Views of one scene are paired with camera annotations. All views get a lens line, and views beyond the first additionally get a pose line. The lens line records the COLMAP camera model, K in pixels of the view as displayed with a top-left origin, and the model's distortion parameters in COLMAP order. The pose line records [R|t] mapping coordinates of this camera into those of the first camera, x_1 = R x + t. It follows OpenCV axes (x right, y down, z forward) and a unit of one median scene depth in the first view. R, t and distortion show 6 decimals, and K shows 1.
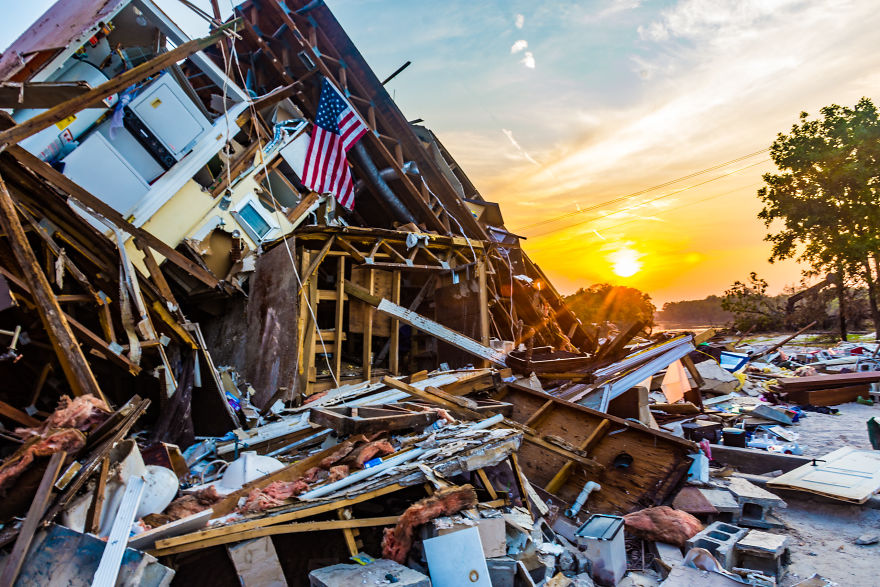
lens RADIAL K [[653.3, 0, 440.0], [0, 653.3, 293.5], [0, 0, 1]] dist [-0.041231, 0.001263]
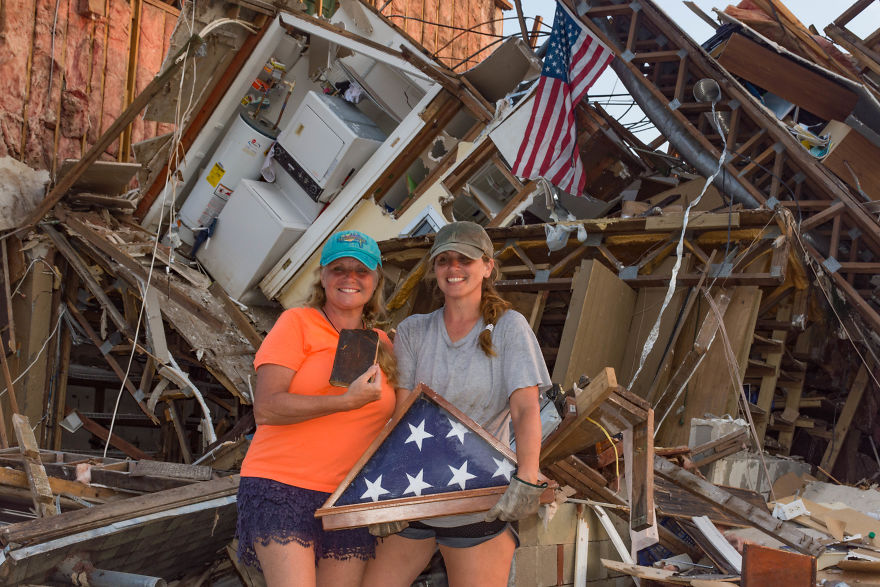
lens RADIAL K [[1227.9, 0, 438.6], [0, 1227.9, 271.0], [0, 0, 1]] dist [-0.000246, 0.026821]
pose [[0.218241, -0.108416, -0.969854, 1.074936], [0.003086, 0.993882, -0.110408, 0.074389], [0.975890, 0.021103, 0.217240, 0.727821]]
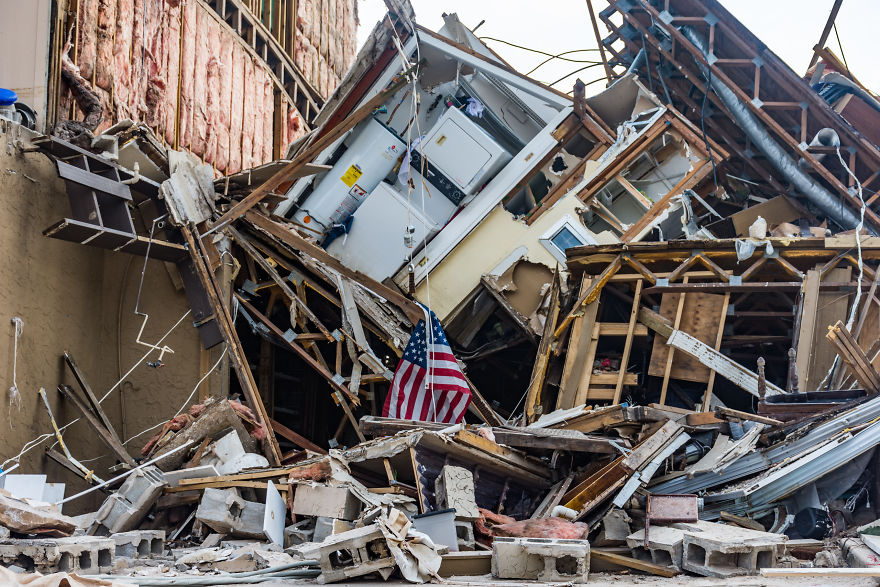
lens RADIAL K [[1397.4, 0, 440.0], [0, 1397.4, 293.5], [0, 0, 1]] dist [-0.031351, -0.001623]
pose [[0.553531, -0.075599, -0.829390, 1.147441], [0.014600, 0.996599, -0.081096, 0.095826], [0.832701, 0.032780, 0.552752, -0.145427]]
